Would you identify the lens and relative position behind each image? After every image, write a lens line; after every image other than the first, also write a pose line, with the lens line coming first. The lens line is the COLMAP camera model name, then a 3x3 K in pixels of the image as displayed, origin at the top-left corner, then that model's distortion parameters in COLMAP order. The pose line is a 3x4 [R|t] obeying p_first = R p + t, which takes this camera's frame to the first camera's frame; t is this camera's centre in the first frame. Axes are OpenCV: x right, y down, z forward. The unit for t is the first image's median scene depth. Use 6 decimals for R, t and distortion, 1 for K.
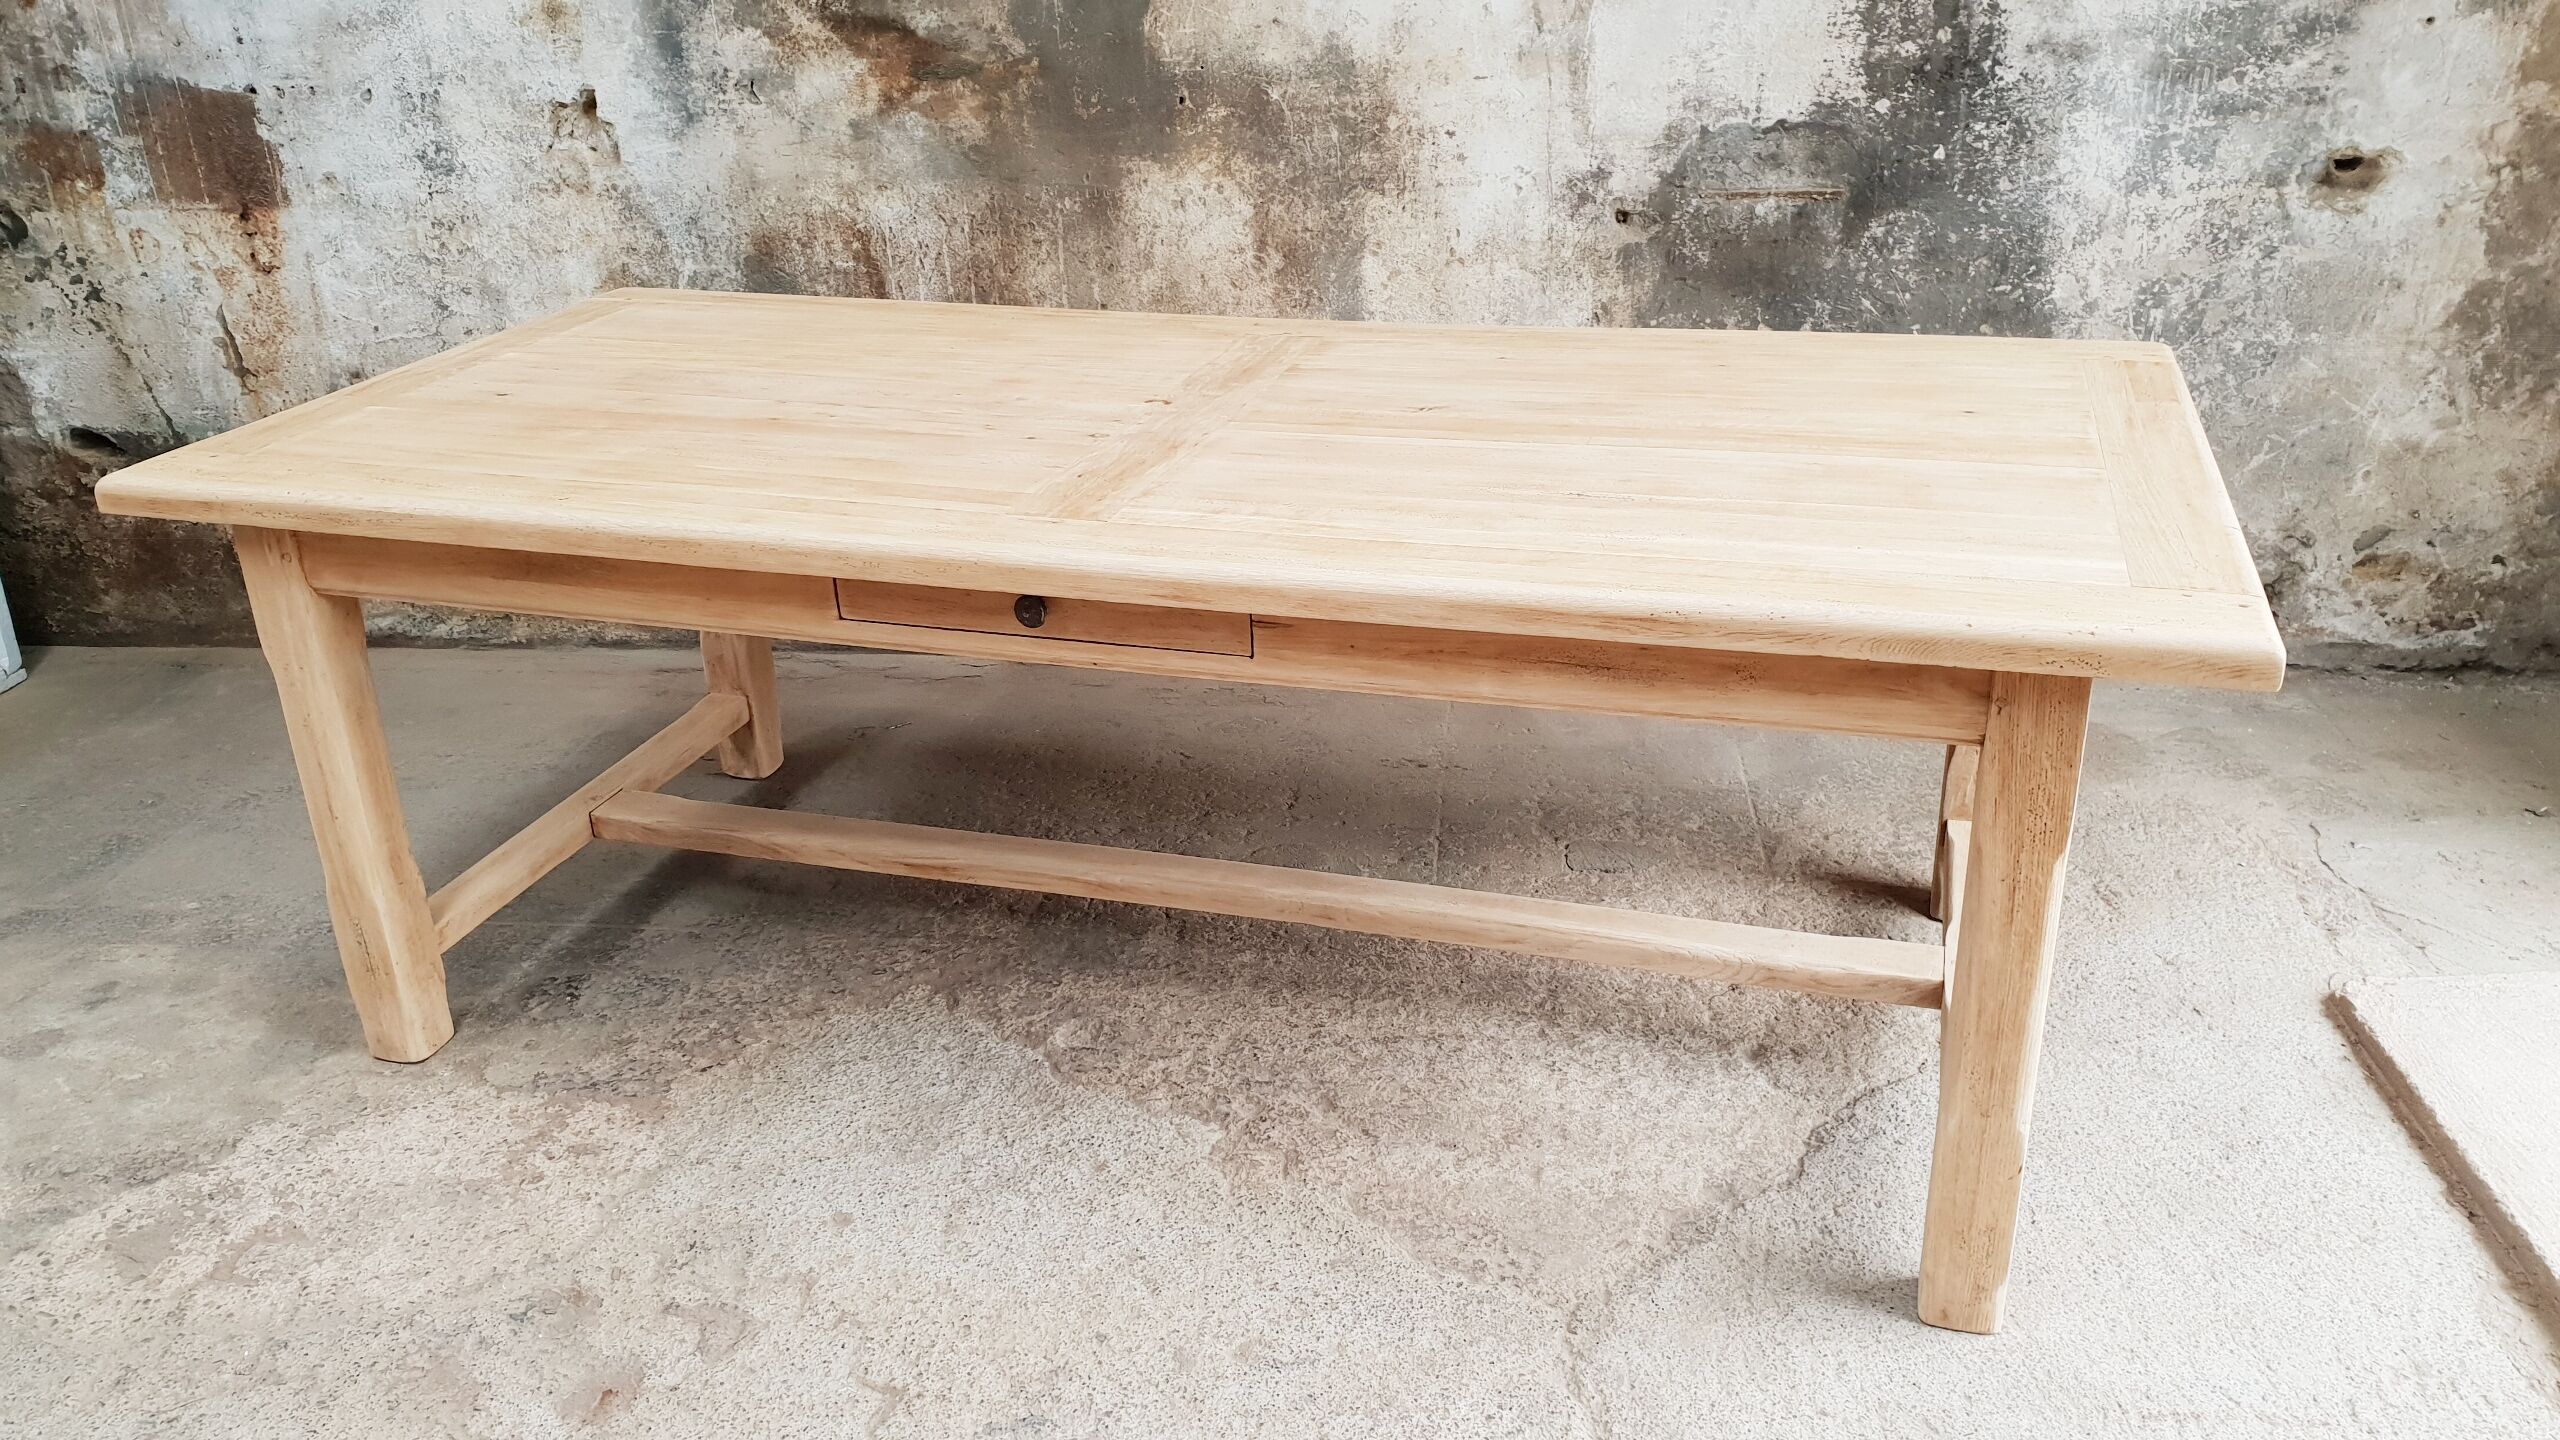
lens RADIAL K [[2005.5, 0, 1269.6], [0, 2005.5, 703.7], [0, 0, 1]] dist [-0.001739, 0.019464]
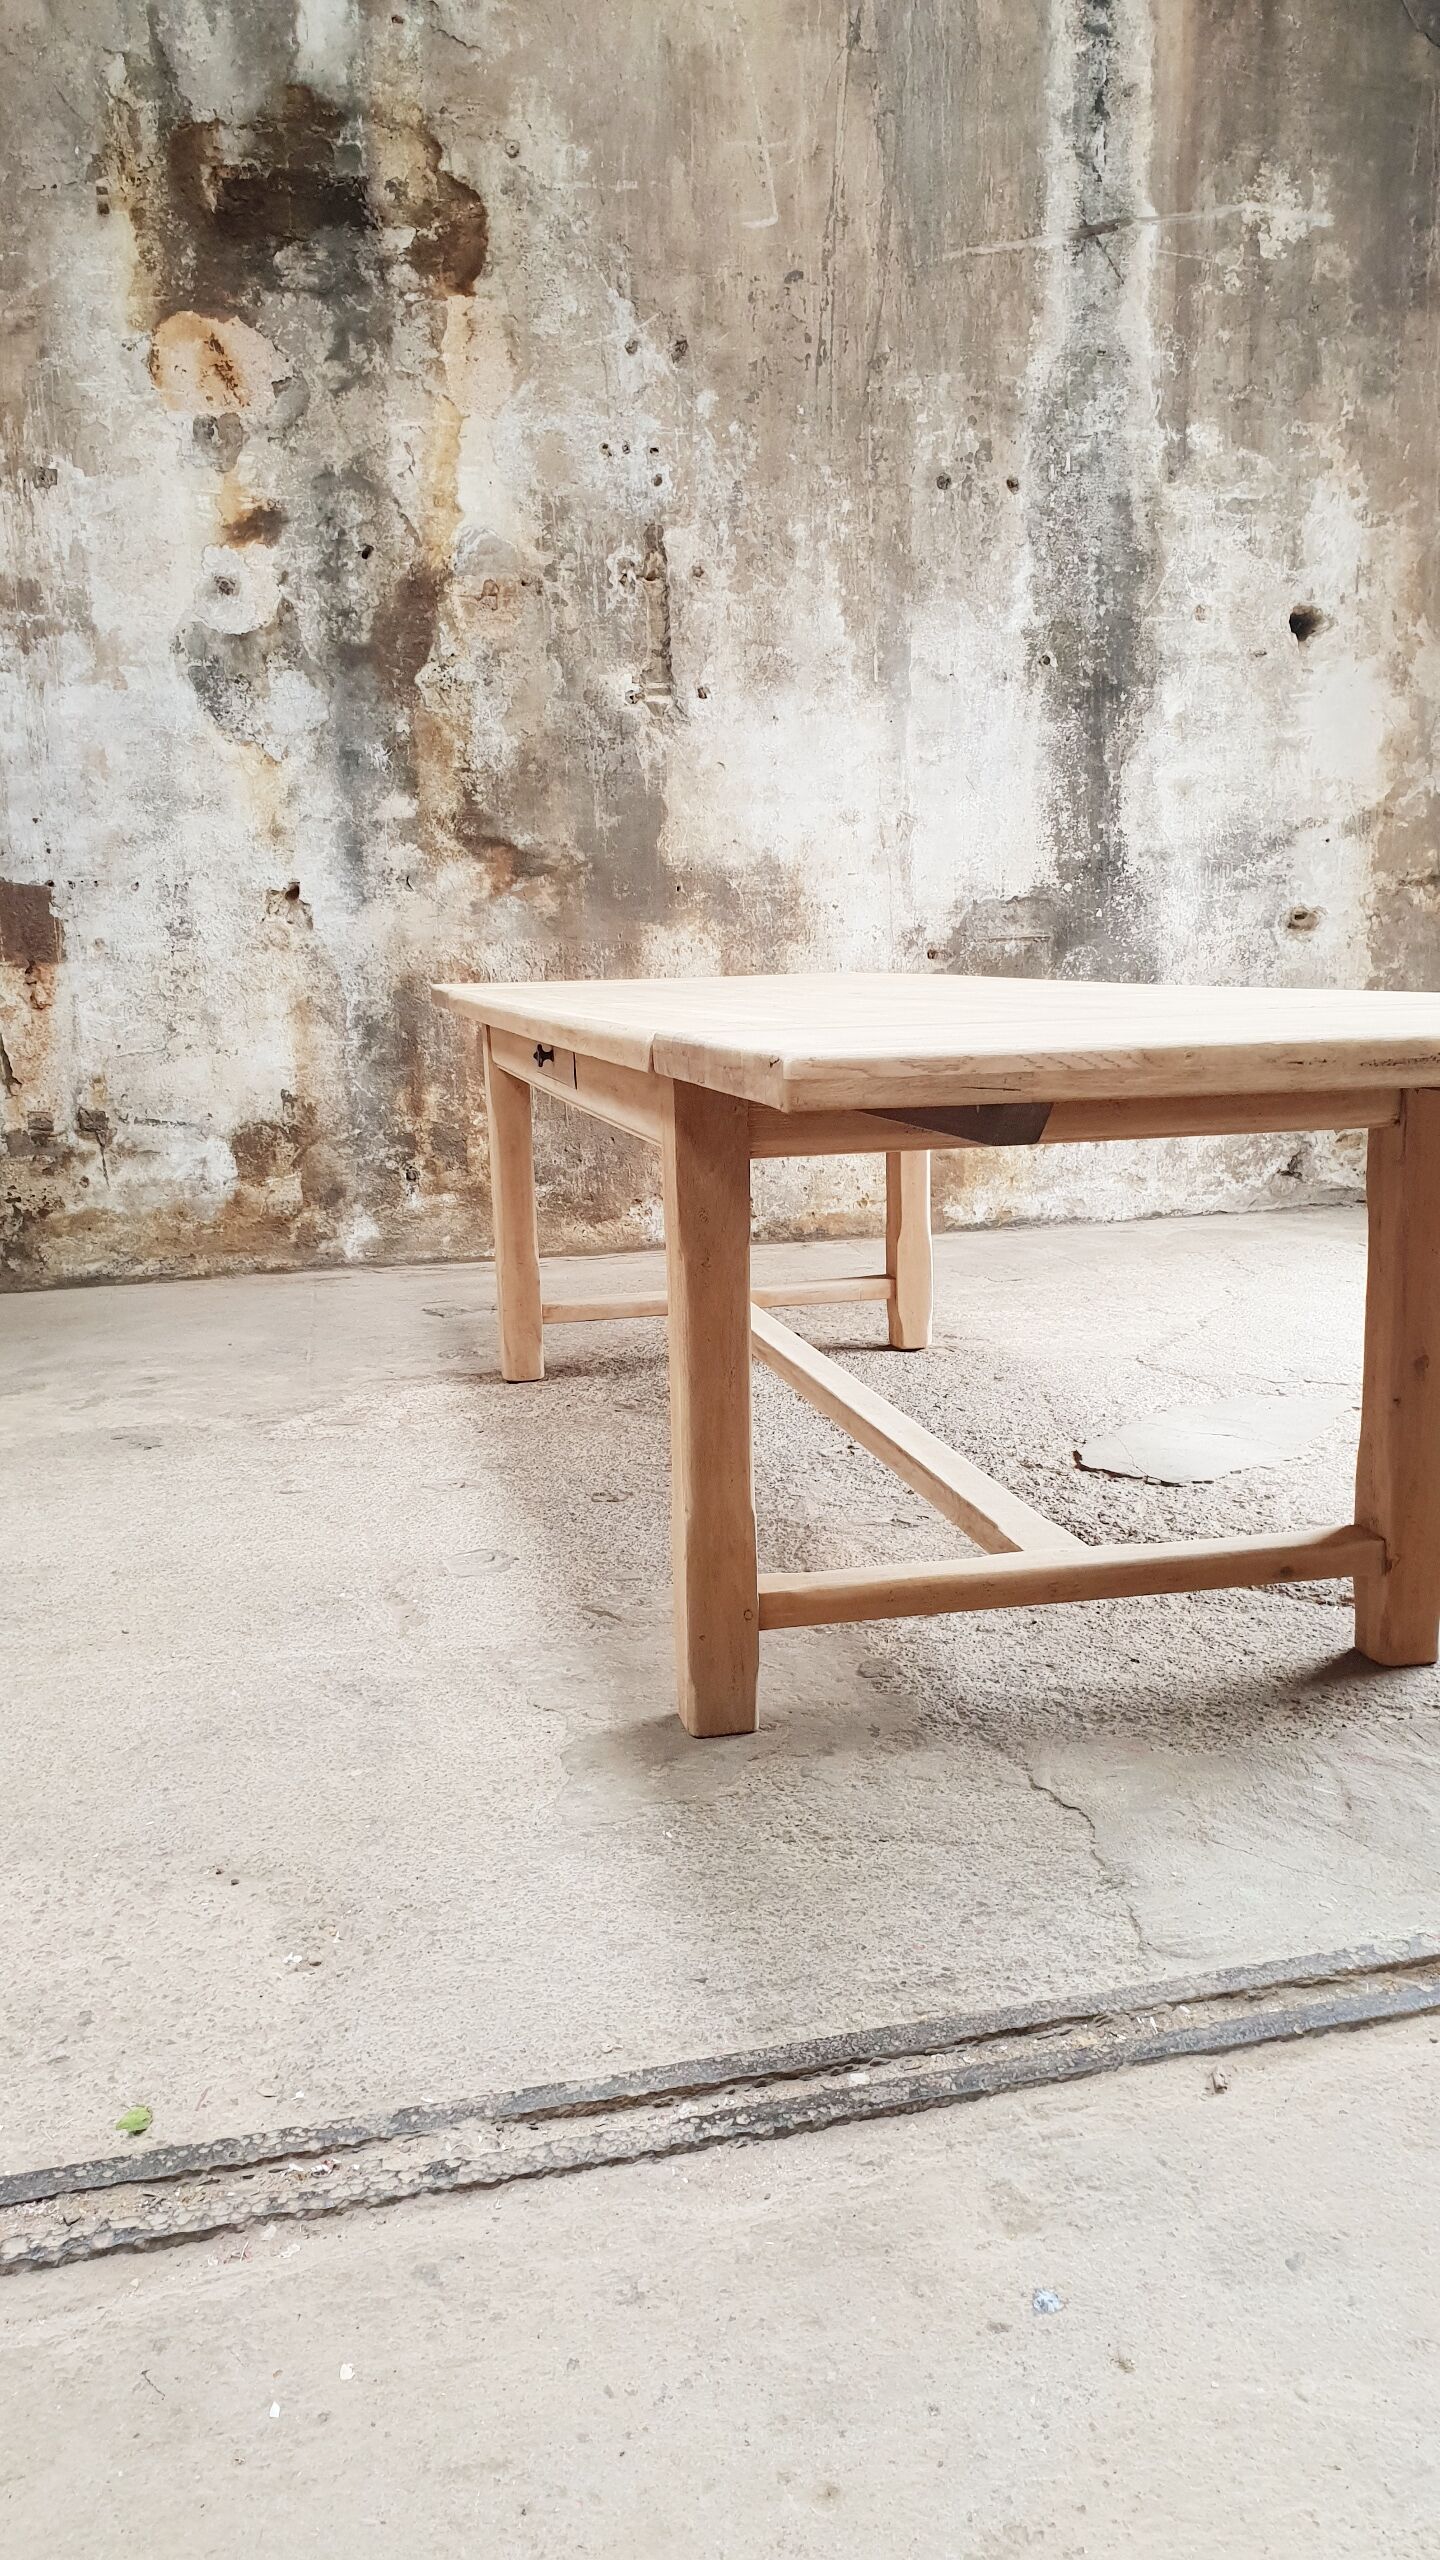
lens RADIAL K [[2005.5, 0, 738.4], [0, 2005.5, 1303.9], [0, 0, 1]] dist [-0.001739, 0.019464]
pose [[0.948856, -0.052737, 0.311273, -0.532716], [0.127344, 0.966117, -0.224502, 0.411884], [-0.288887, 0.252659, 0.923422, -0.456522]]
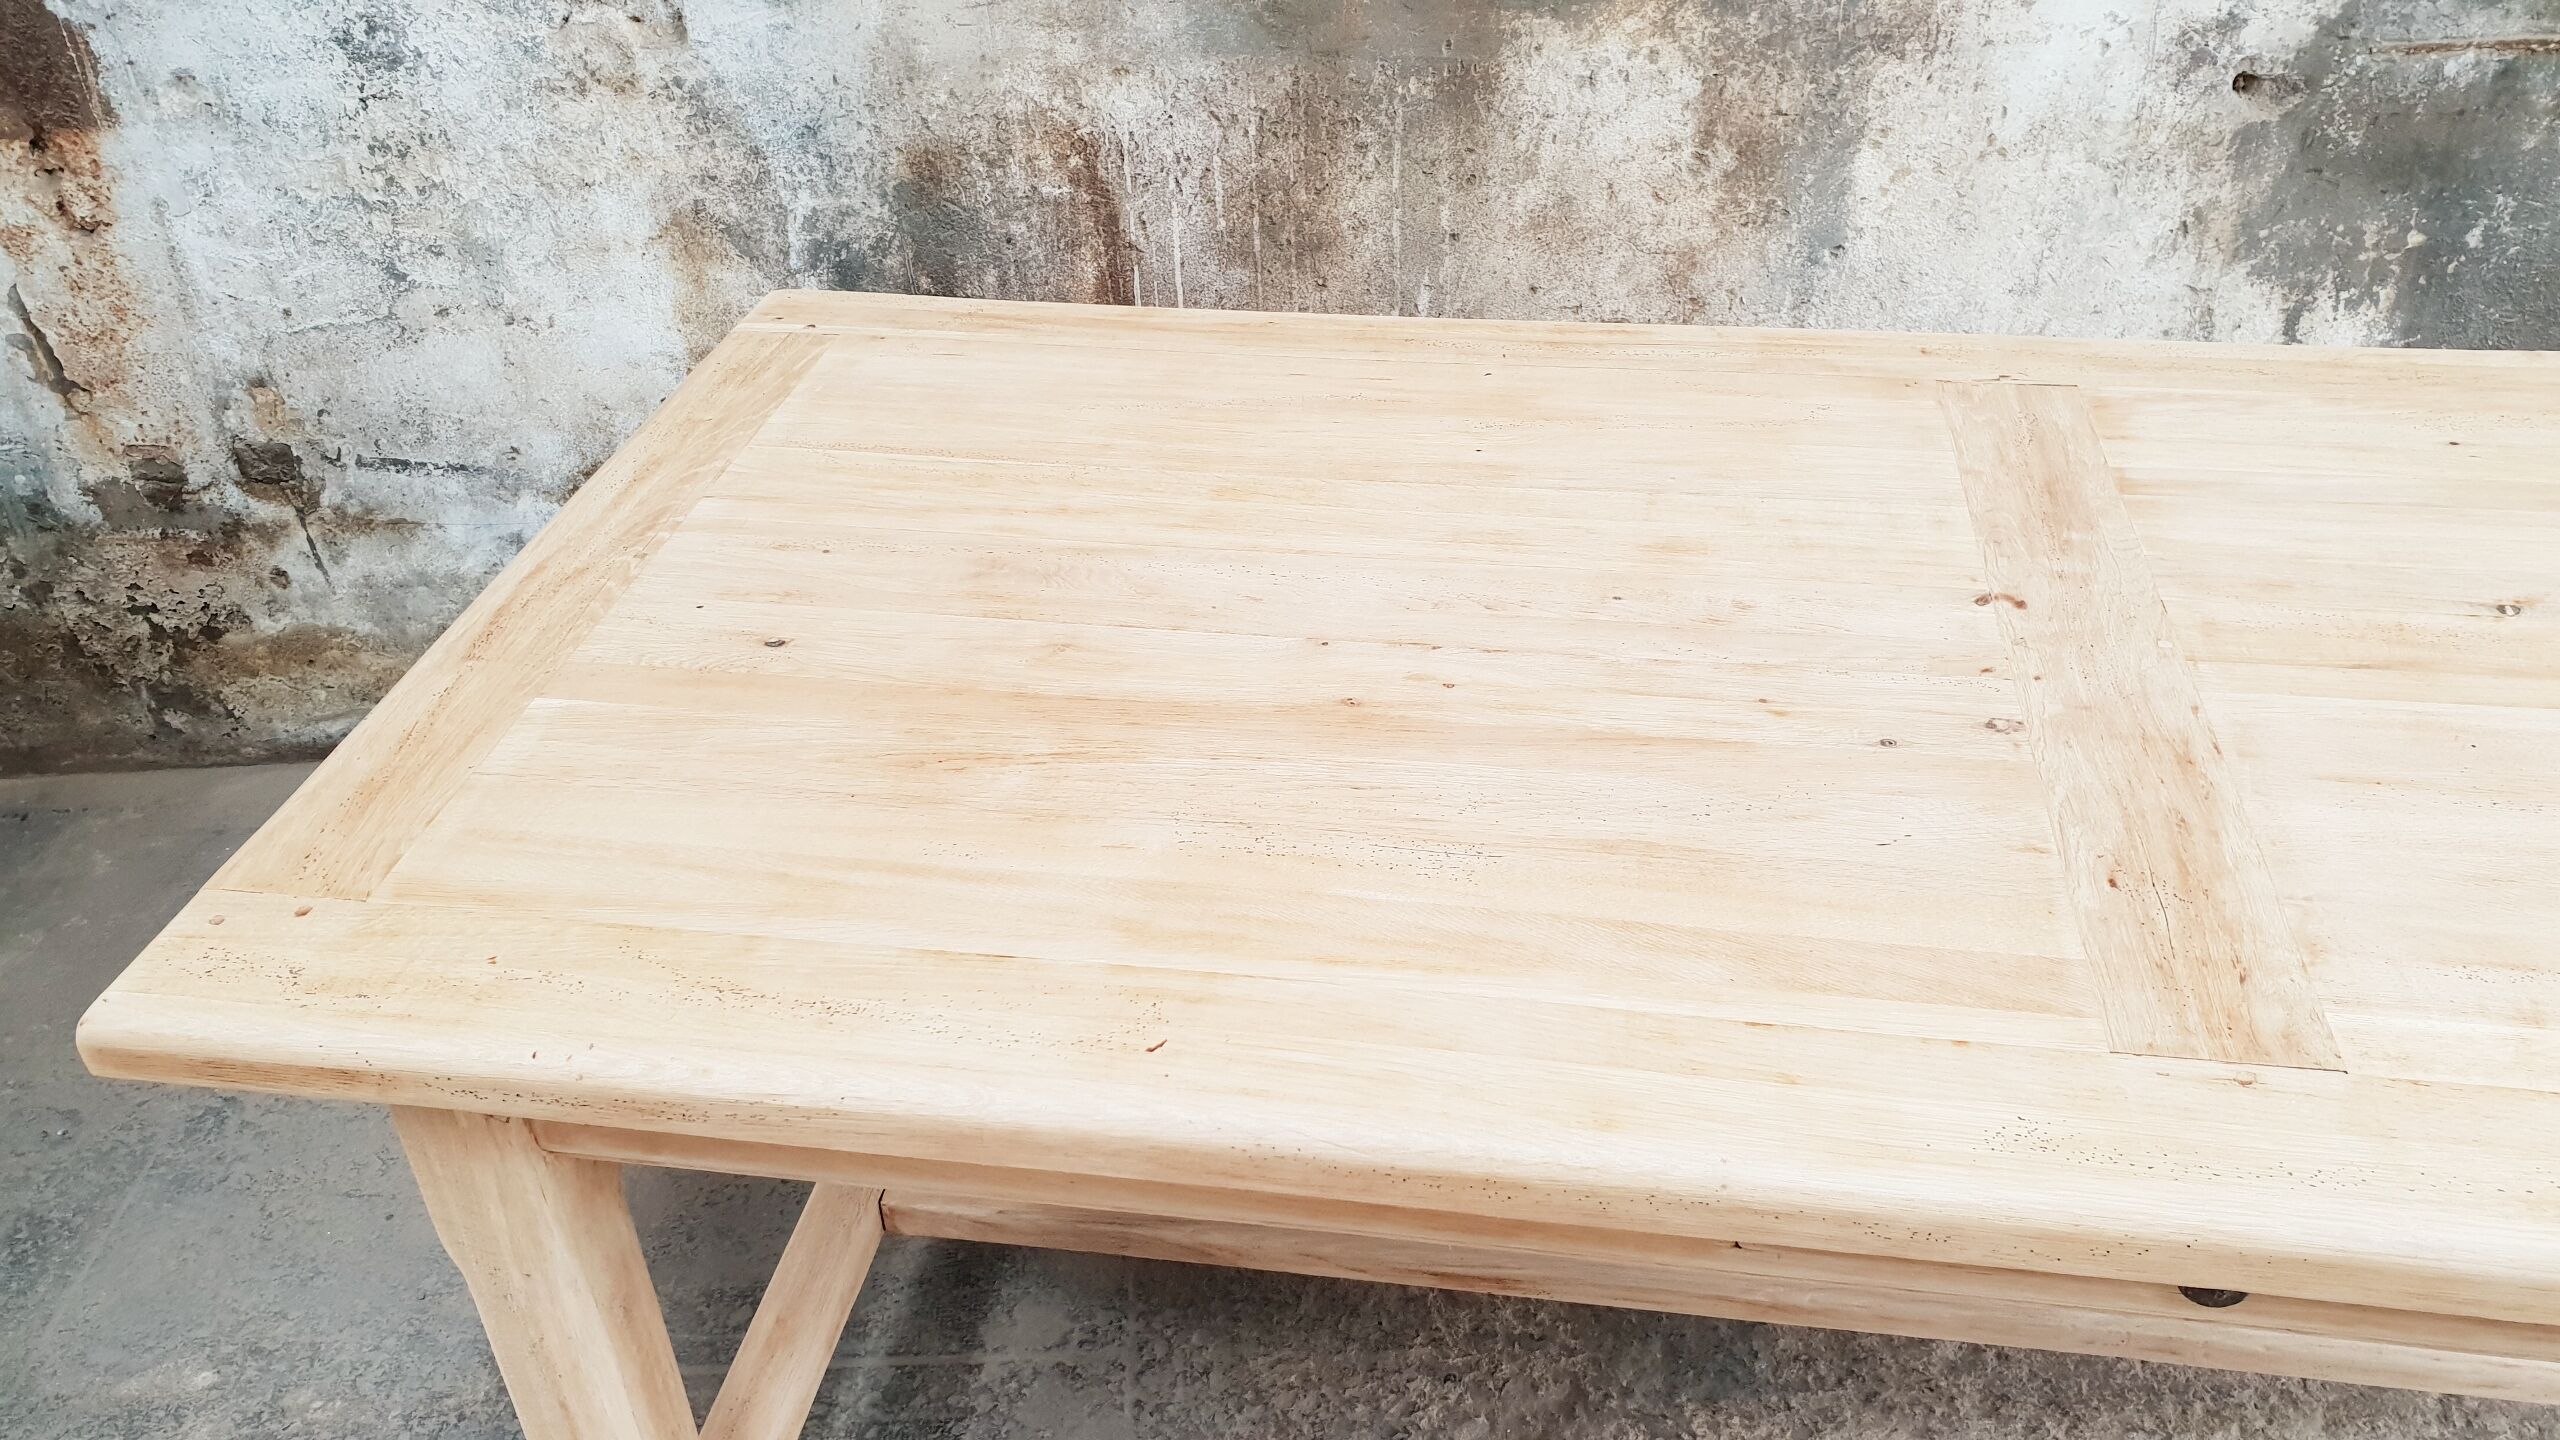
lens RADIAL K [[2005.5, 0, 1287.4], [0, 2005.5, 692.1], [0, 0, 1]] dist [-0.001739, 0.019464]
pose [[0.988735, -0.079781, 0.126641, -0.246788], [0.057224, 0.983312, 0.172691, -0.177453], [-0.138306, -0.163499, 0.976801, 0.352893]]
